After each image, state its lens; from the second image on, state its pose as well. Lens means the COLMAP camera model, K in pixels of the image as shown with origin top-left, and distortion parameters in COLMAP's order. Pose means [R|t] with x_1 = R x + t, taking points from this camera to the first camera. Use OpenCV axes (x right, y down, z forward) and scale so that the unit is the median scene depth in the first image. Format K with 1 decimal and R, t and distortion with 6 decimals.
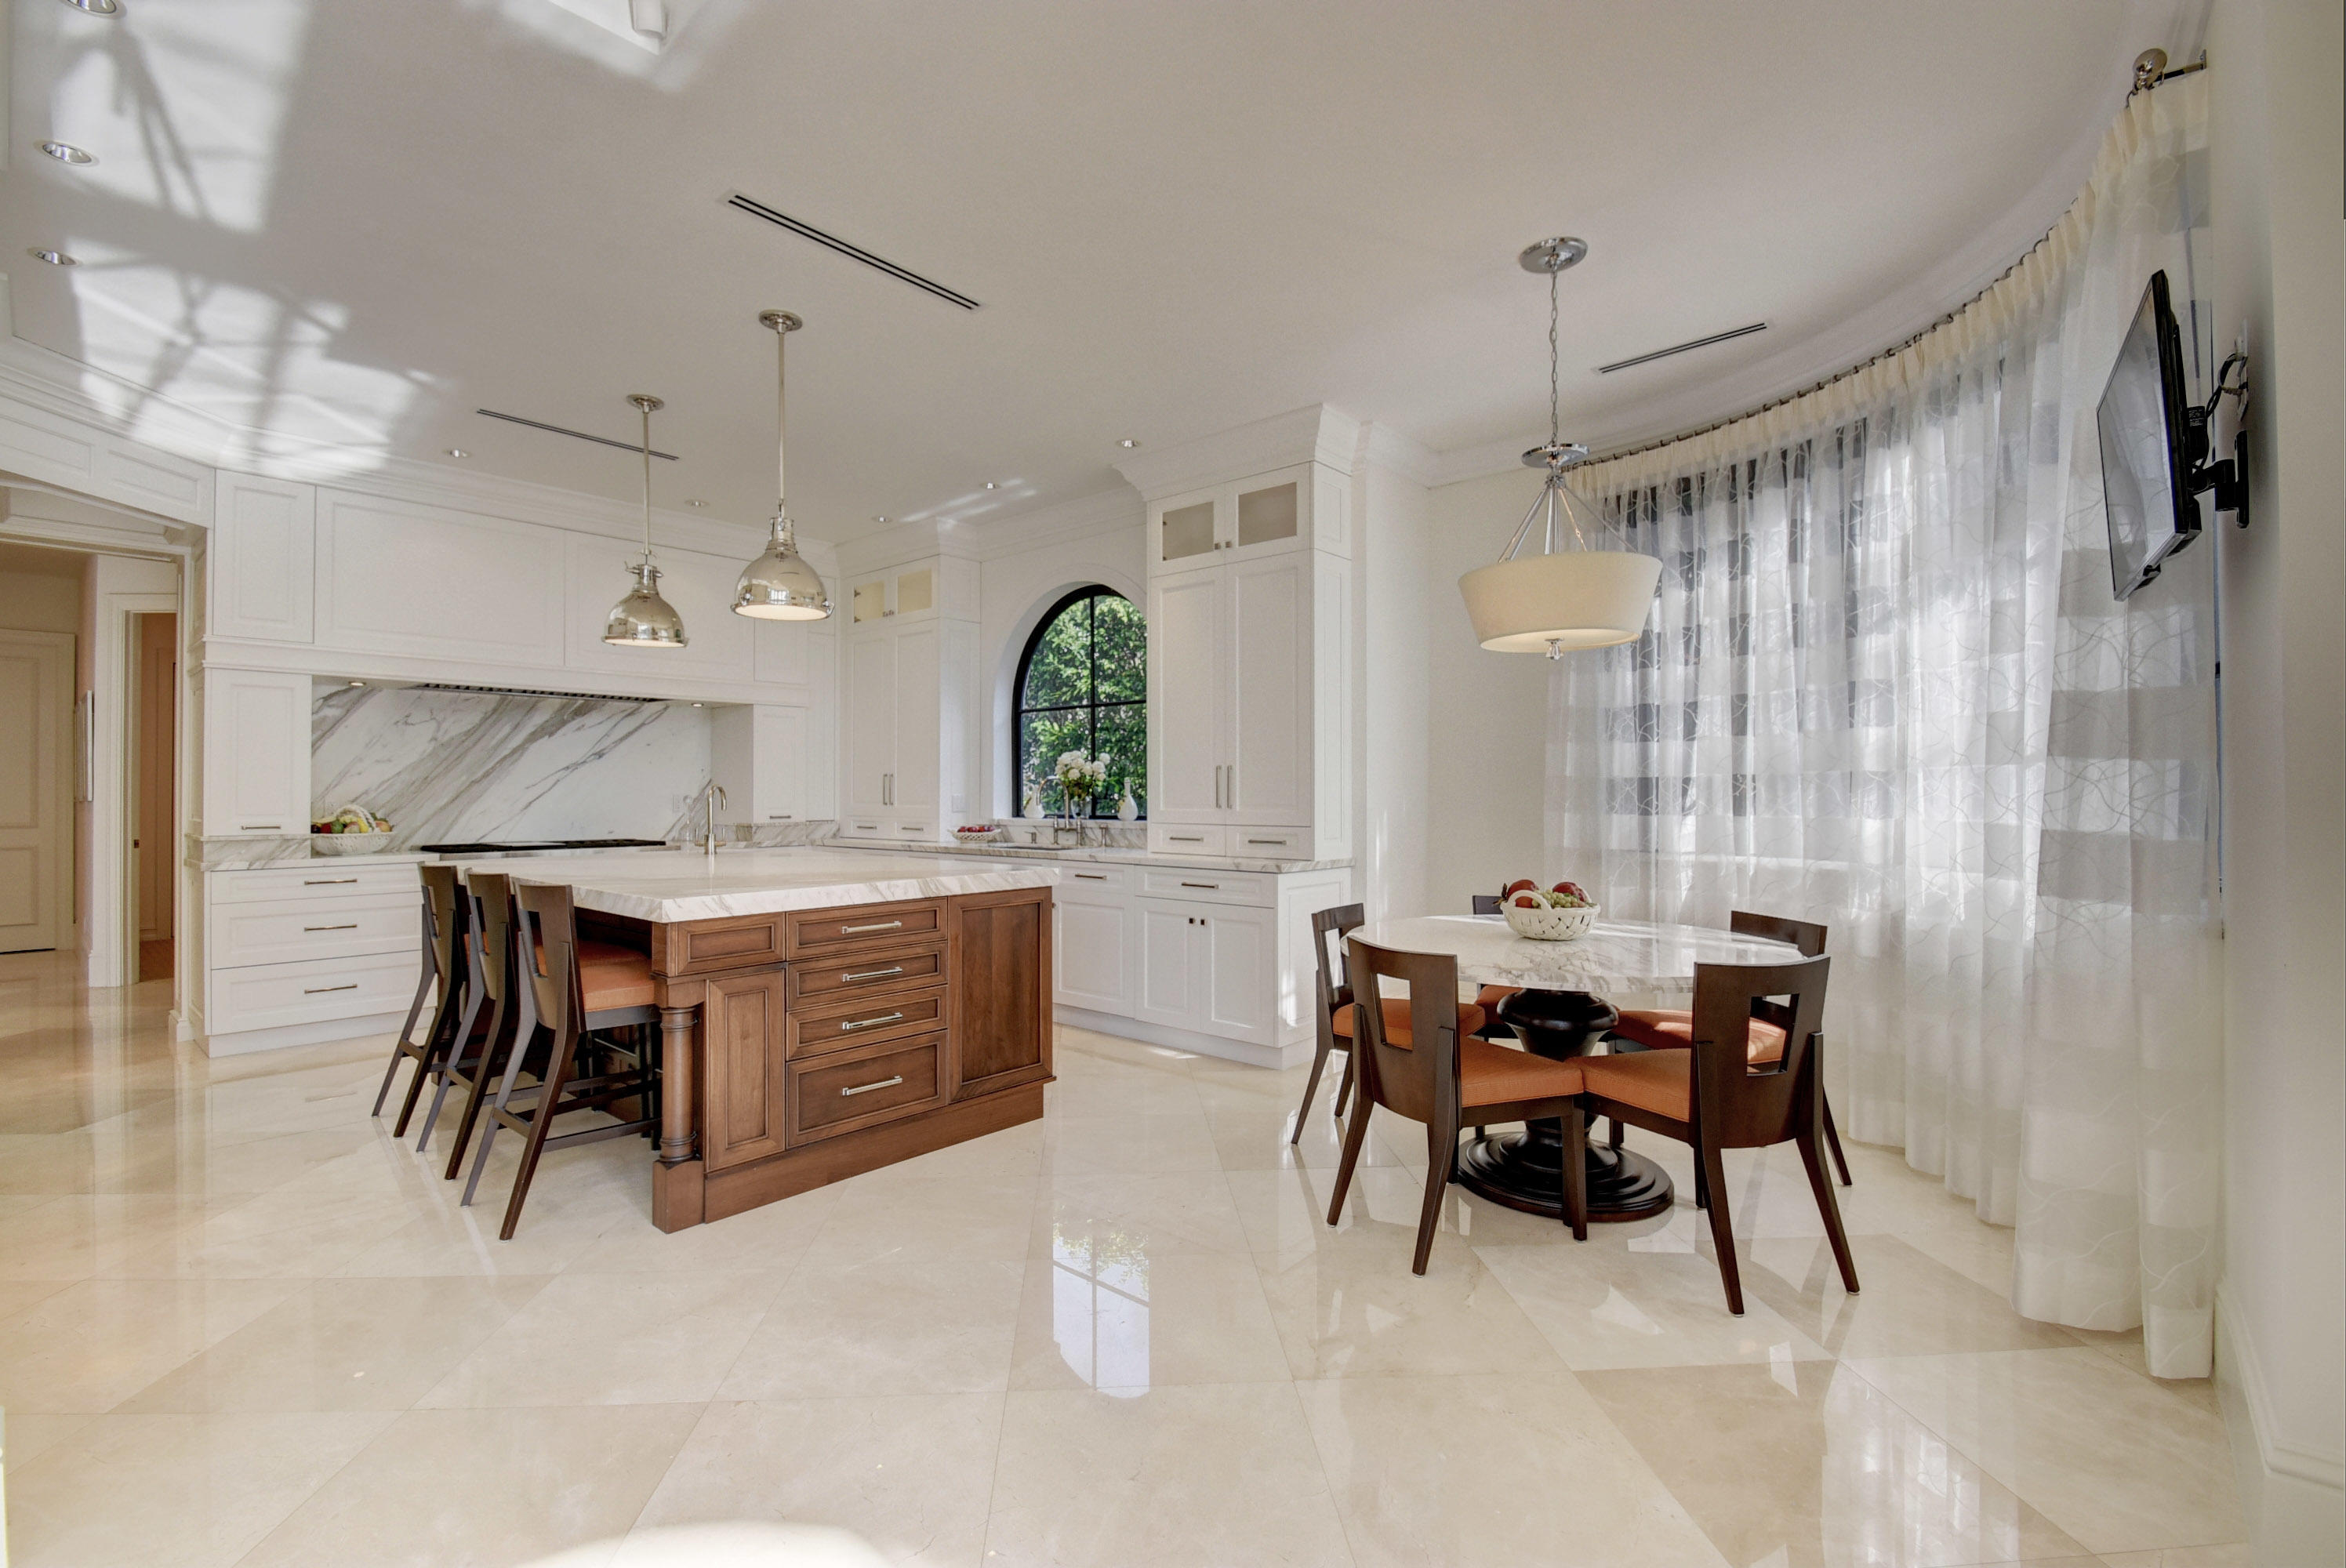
lens RADIAL K [[1032.6, 0, 1171.3], [0, 1032.6, 782.3], [0, 0, 1]] dist [0.005231, -0.010494]
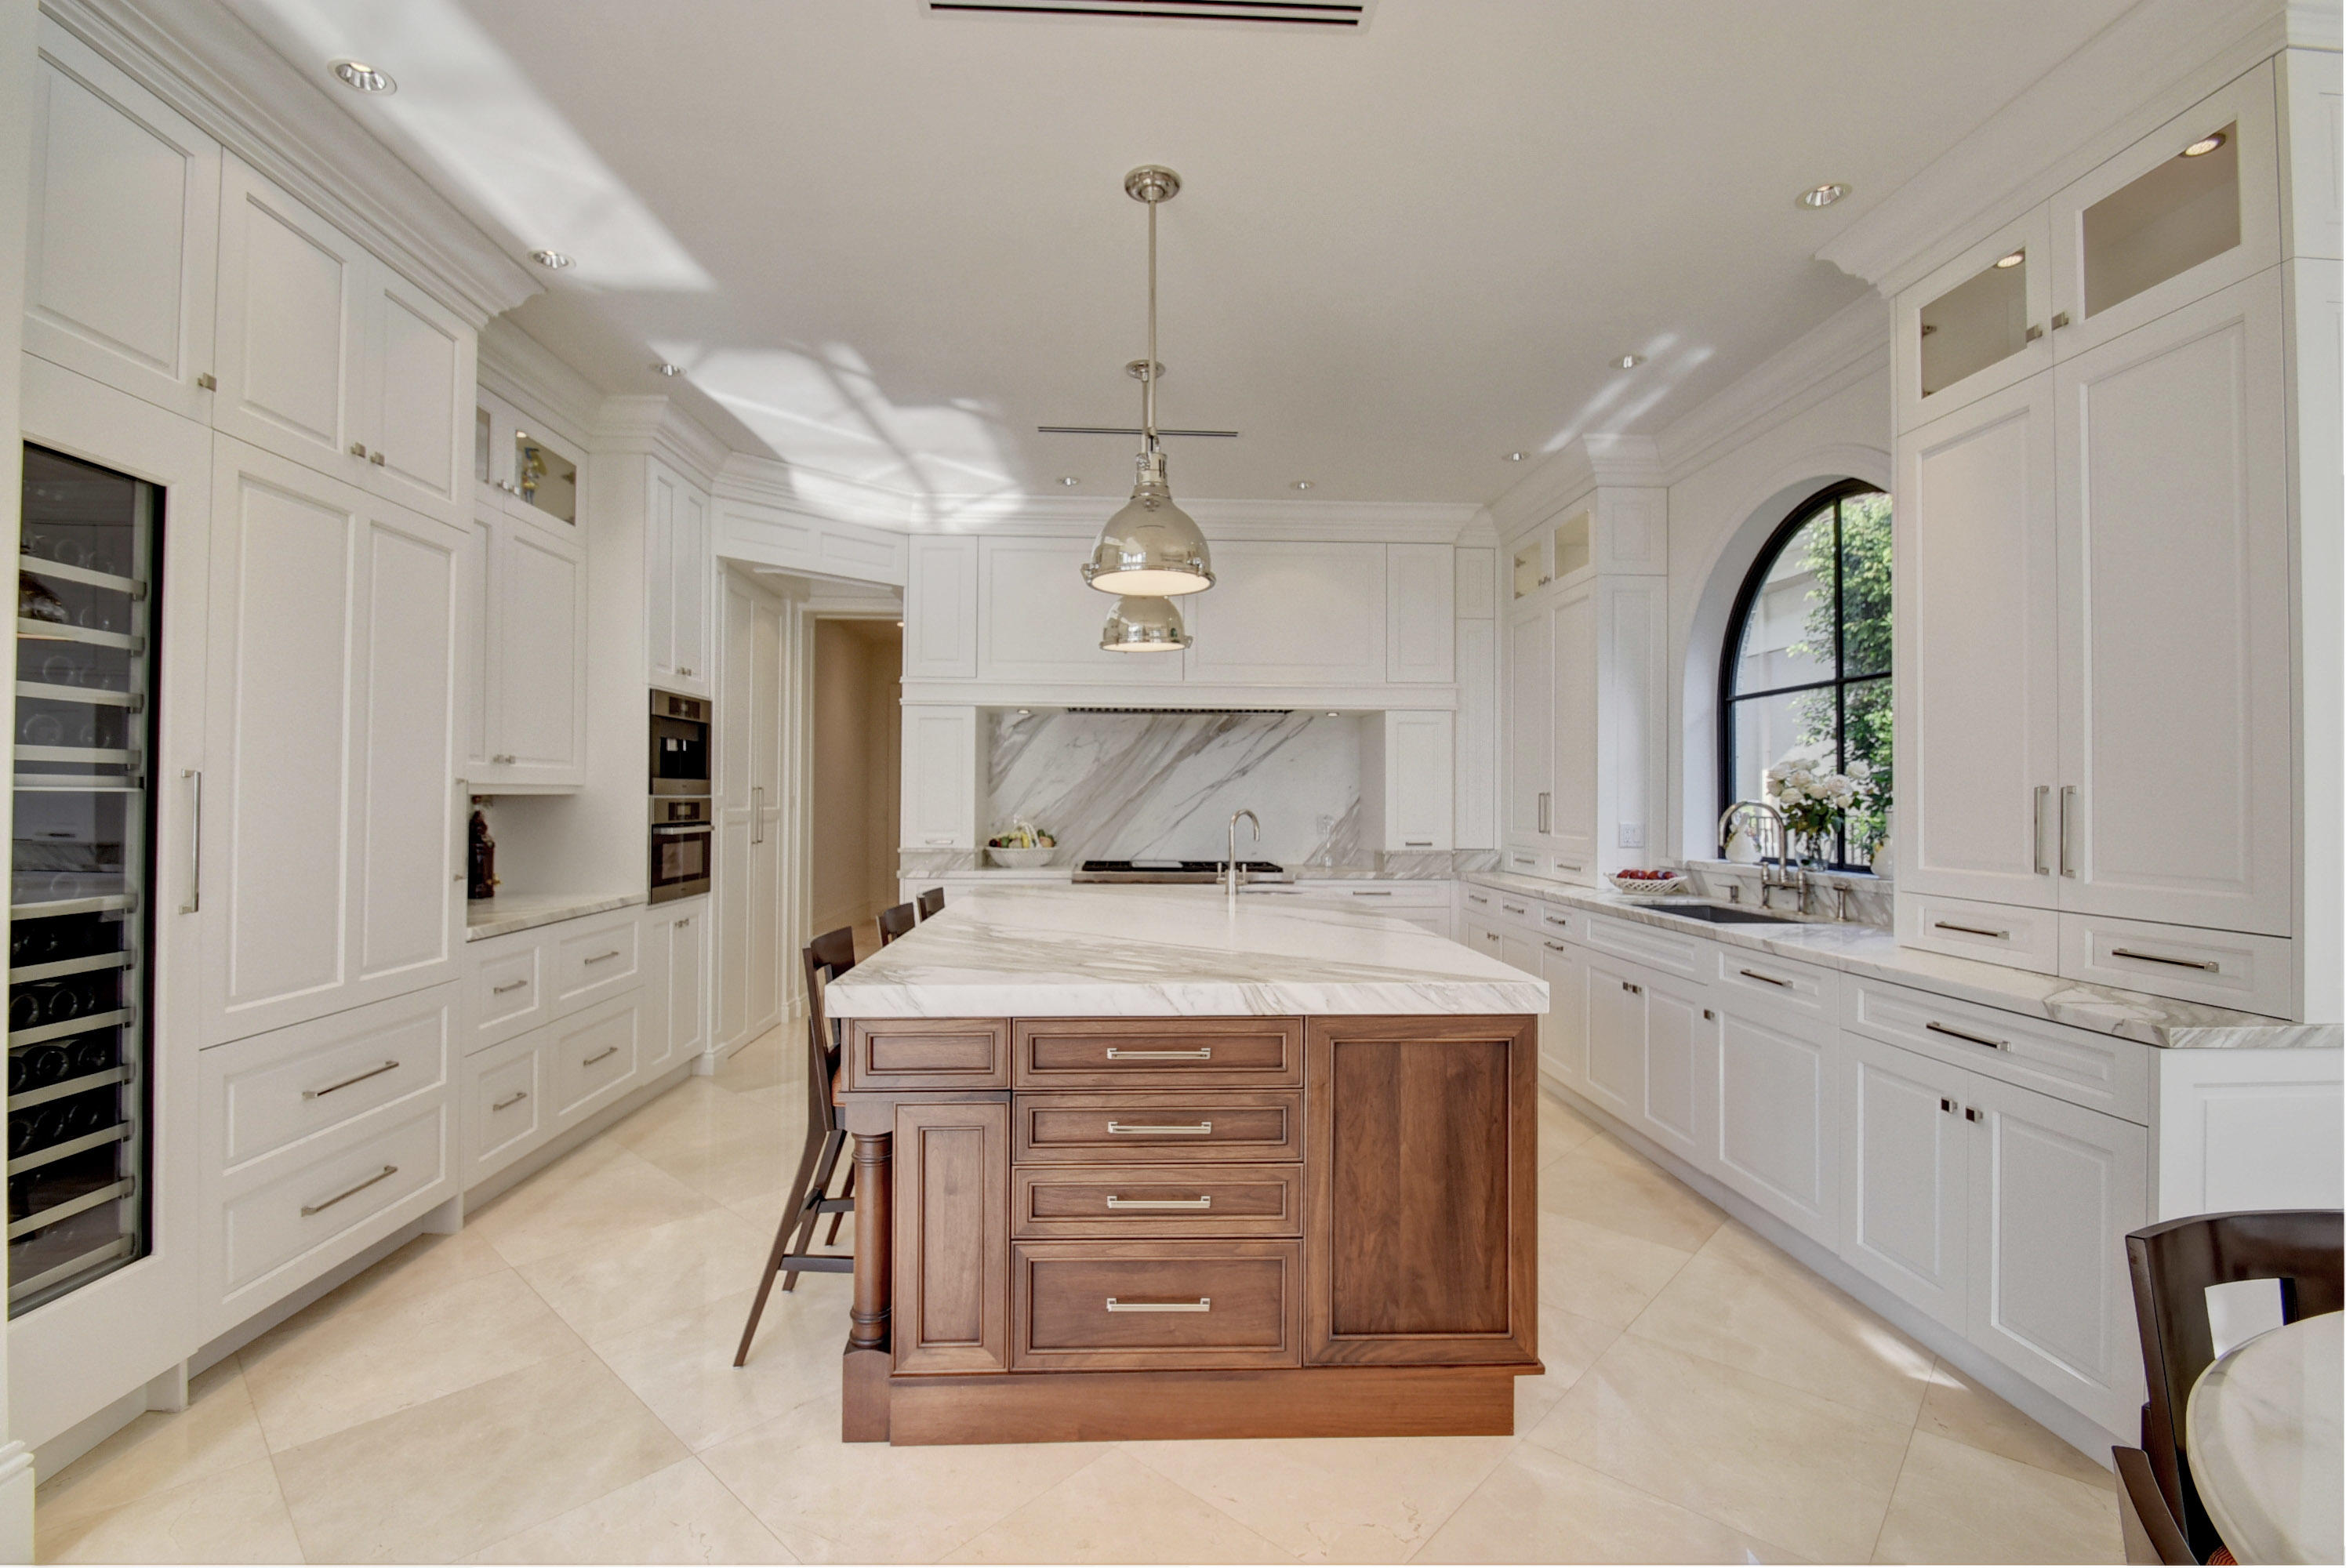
lens RADIAL K [[1032.6, 0, 1162.1], [0, 1032.6, 780.2], [0, 0, 1]] dist [0.005231, -0.010494]
pose [[0.685889, -0.005010, -0.727689, 0.109535], [-0.001182, 0.999967, -0.007998, -0.014039], [0.727705, 0.006346, 0.685861, 0.357243]]
